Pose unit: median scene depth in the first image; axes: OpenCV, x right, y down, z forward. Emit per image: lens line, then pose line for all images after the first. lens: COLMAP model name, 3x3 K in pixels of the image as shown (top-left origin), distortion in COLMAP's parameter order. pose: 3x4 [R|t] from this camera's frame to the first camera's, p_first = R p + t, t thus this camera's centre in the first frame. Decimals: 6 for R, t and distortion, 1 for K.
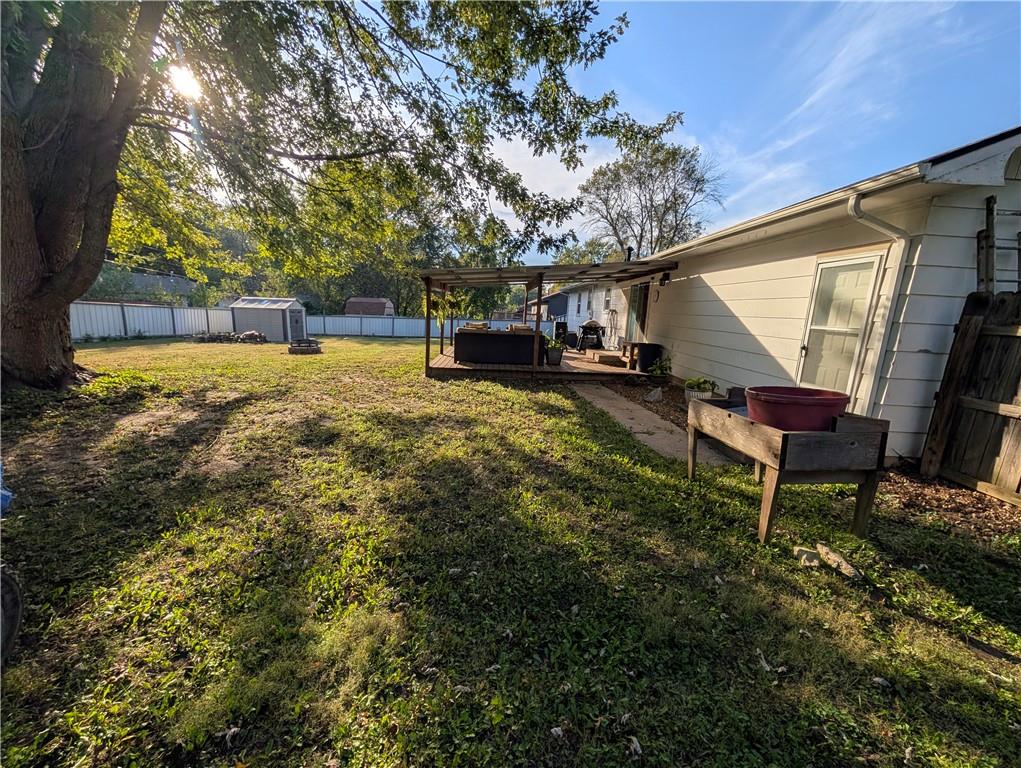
lens RADIAL K [[385.8, 0, 510.5], [0, 385.8, 384.0], [0, 0, 1]] dist [0.001357, 0.000068]
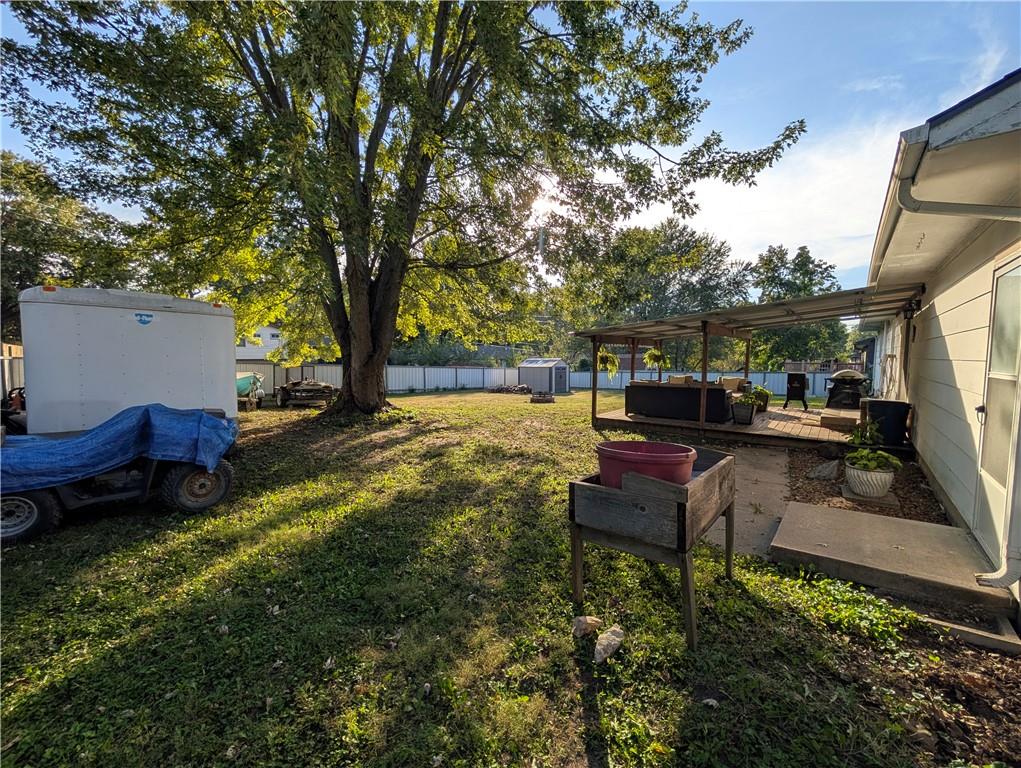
lens RADIAL K [[385.8, 0, 510.5], [0, 385.8, 384.0], [0, 0, 1]] dist [0.001357, 0.000068]
pose [[0.746636, 0.000312, -0.665232, 0.550566], [-0.093345, 0.990155, -0.104304, -0.000963], [0.658651, 0.139974, 0.739315, 0.061668]]
